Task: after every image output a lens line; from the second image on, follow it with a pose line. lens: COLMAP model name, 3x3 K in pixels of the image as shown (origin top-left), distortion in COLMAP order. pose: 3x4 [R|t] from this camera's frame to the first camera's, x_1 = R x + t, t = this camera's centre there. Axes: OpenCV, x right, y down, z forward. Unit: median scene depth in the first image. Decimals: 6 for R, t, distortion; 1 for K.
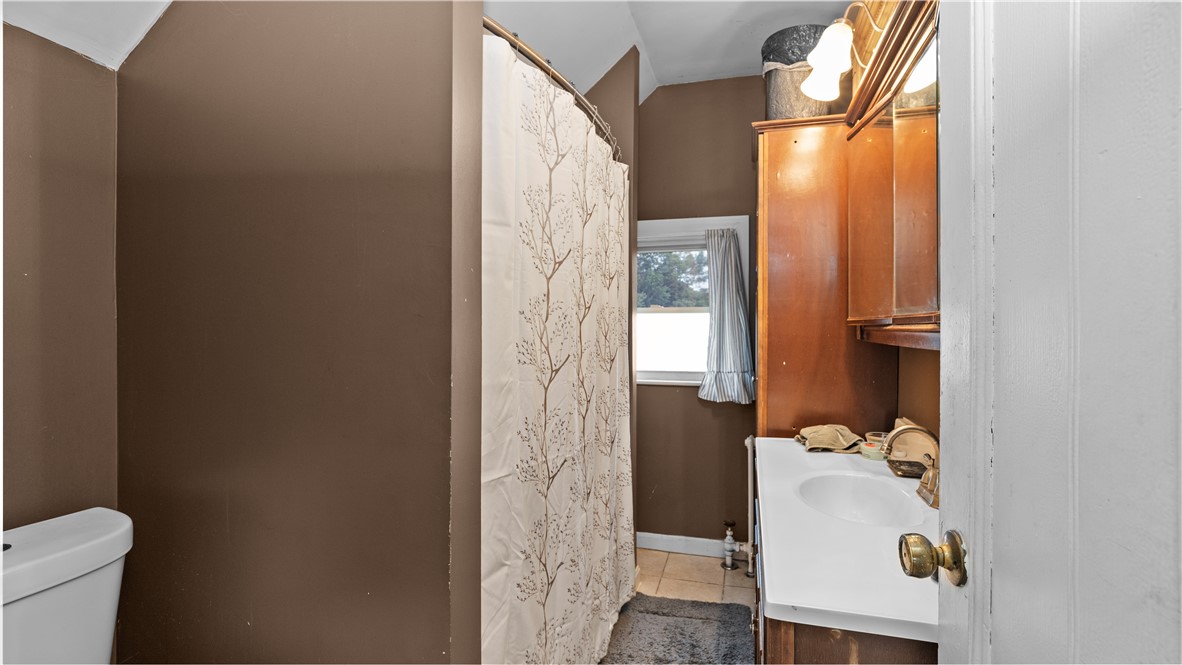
lens RADIAL K [[554.8, 0, 591.1], [0, 554.8, 330.2], [0, 0, 1]] dist [-0.010128, 0.000802]
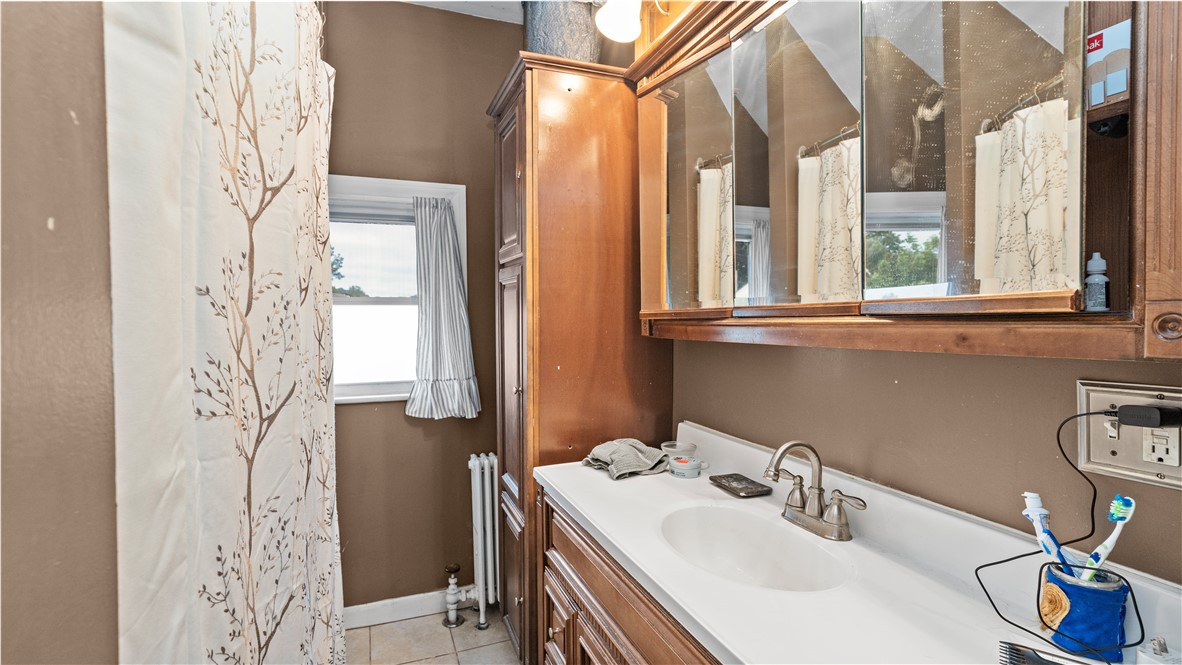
lens RADIAL K [[554.8, 0, 590.9], [0, 554.8, 331.9], [0, 0, 1]] dist [-0.010128, 0.000802]
pose [[0.794771, -0.018968, 0.606613, -0.102655], [0.012133, 0.999808, 0.015368, -0.003621], [-0.606789, -0.004854, 0.794848, 0.363655]]
